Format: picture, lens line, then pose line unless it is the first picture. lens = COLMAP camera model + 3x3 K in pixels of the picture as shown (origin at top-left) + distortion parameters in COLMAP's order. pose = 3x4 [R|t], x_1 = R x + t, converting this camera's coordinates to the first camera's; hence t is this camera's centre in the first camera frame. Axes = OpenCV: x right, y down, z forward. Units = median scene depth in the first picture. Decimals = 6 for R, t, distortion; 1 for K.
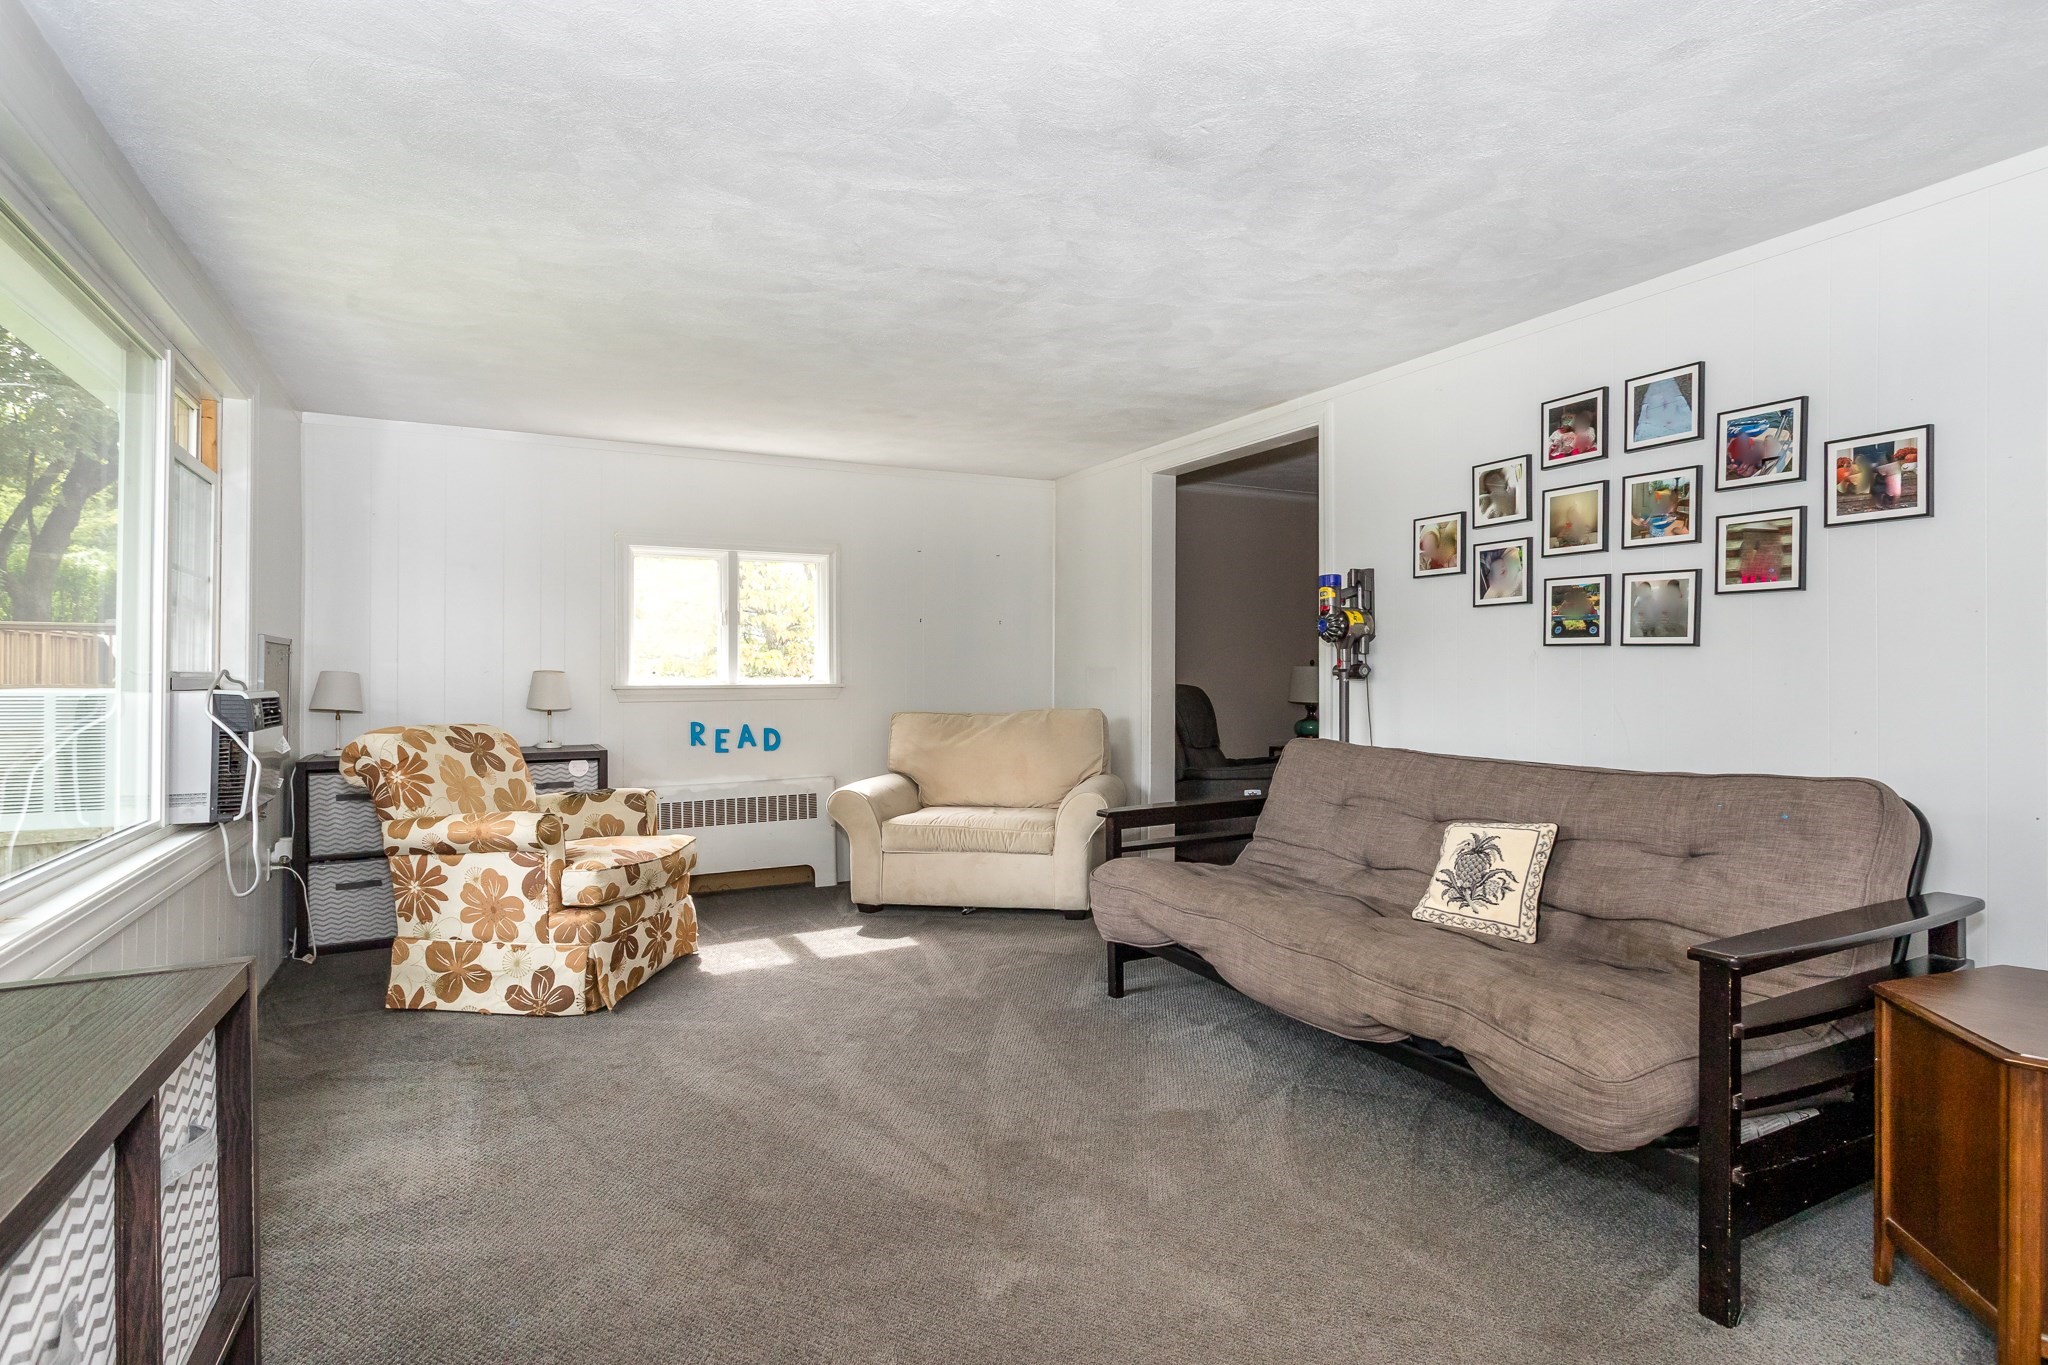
lens RADIAL K [[1024.3, 0, 1027.4], [0, 1024.3, 640.2], [0, 0, 1]] dist [-0.000390, -0.000097]
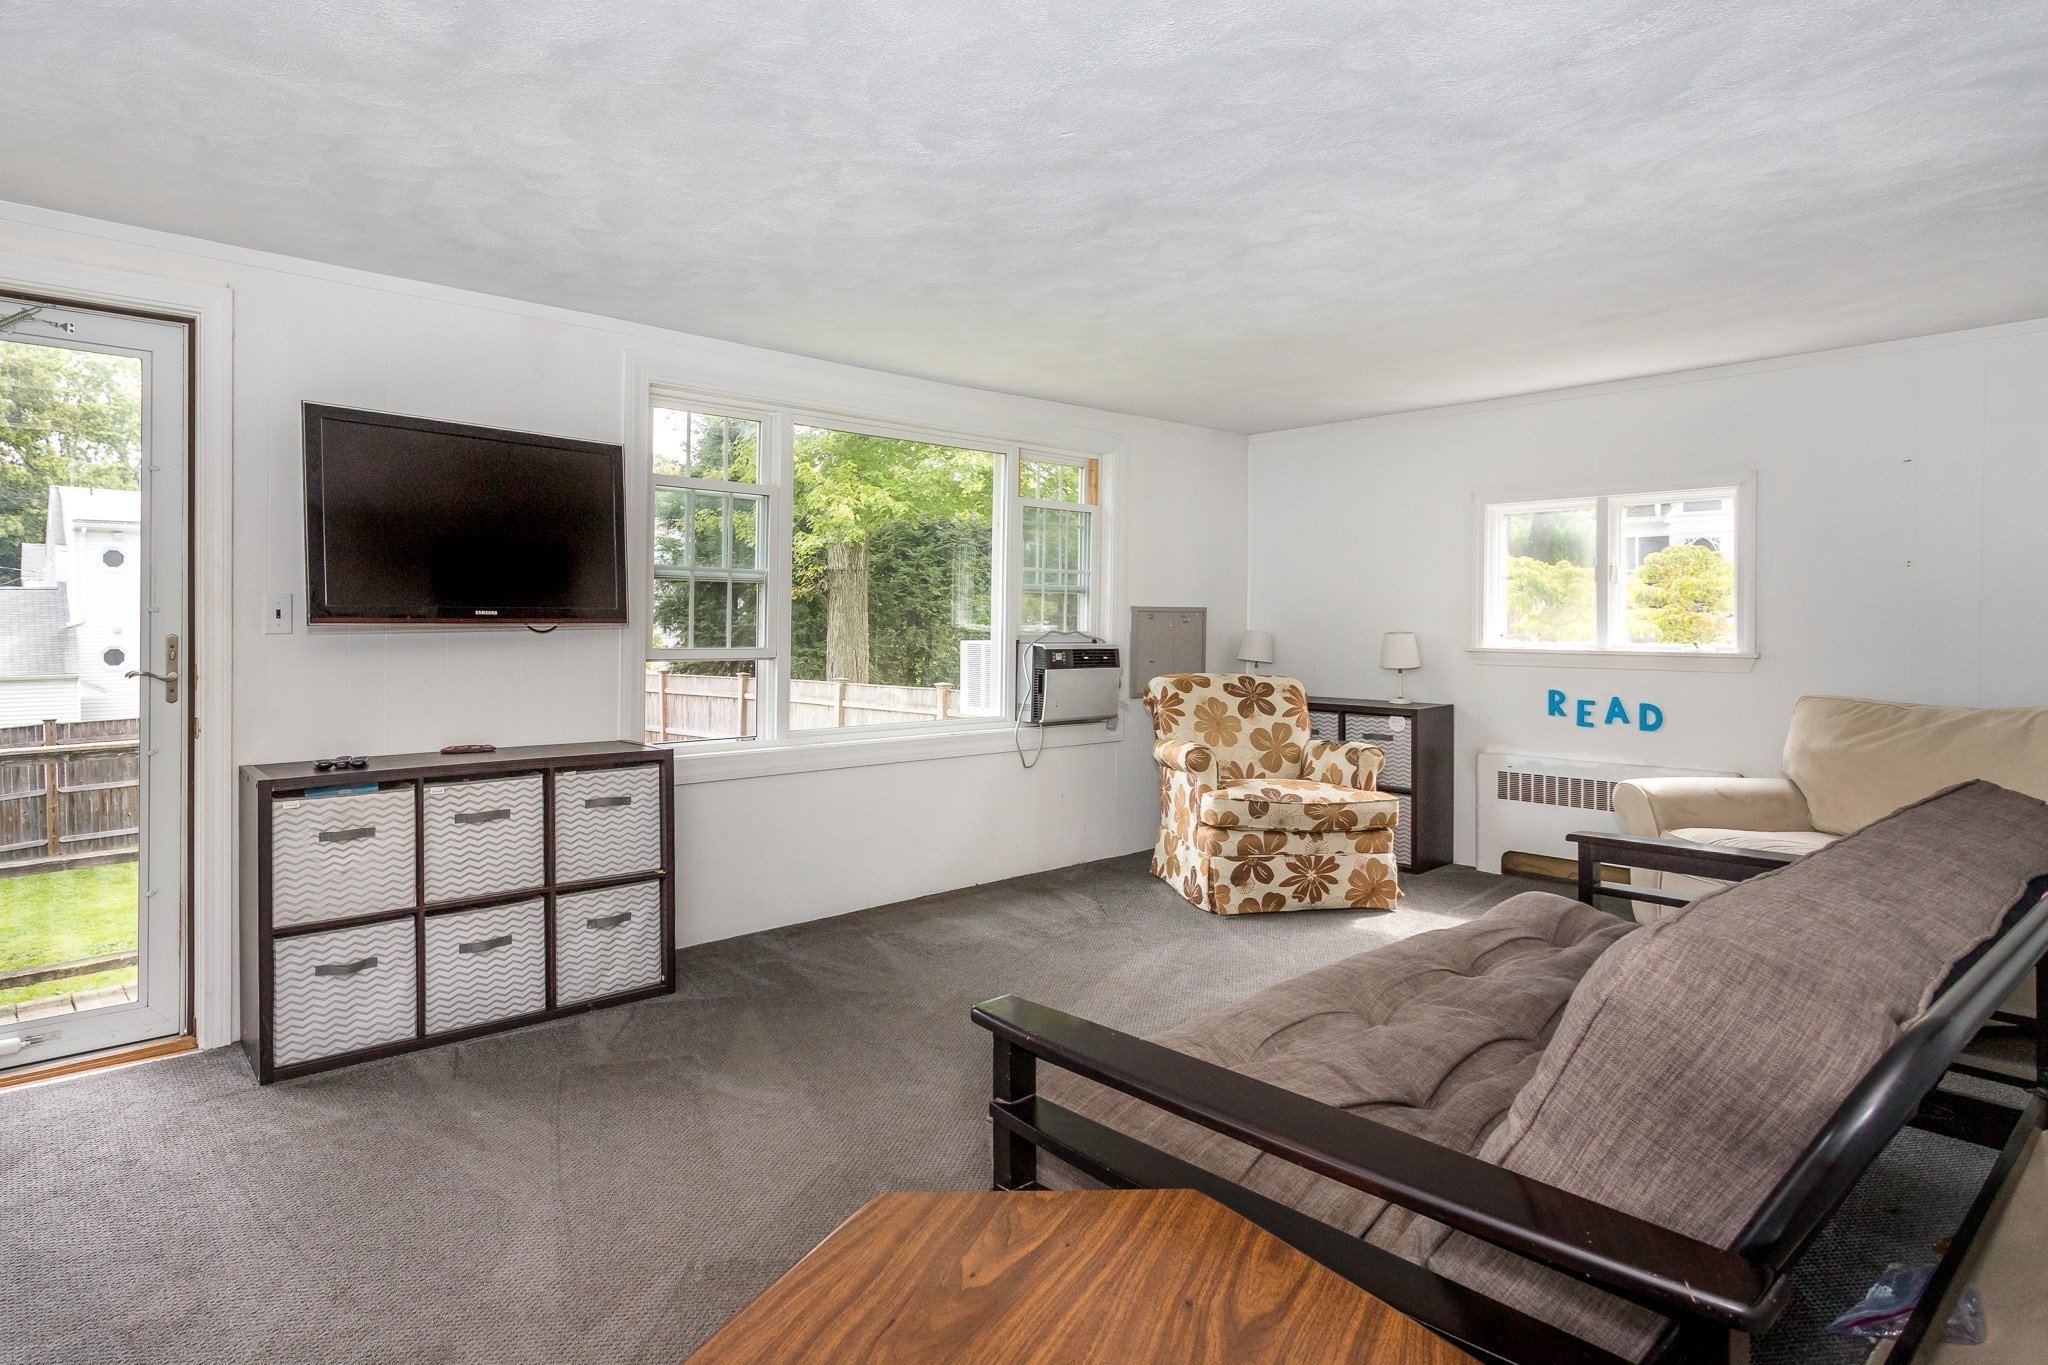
lens RADIAL K [[1156.8, 0, 1025.4], [0, 1156.8, 613.9], [0, 0, 1]] dist [0.000107, 0.000041]
pose [[0.248955, -0.001227, -0.968514, 0.716372], [0.023562, 0.999711, 0.004790, -0.005169], [0.968228, -0.024013, 0.248912, 0.370040]]
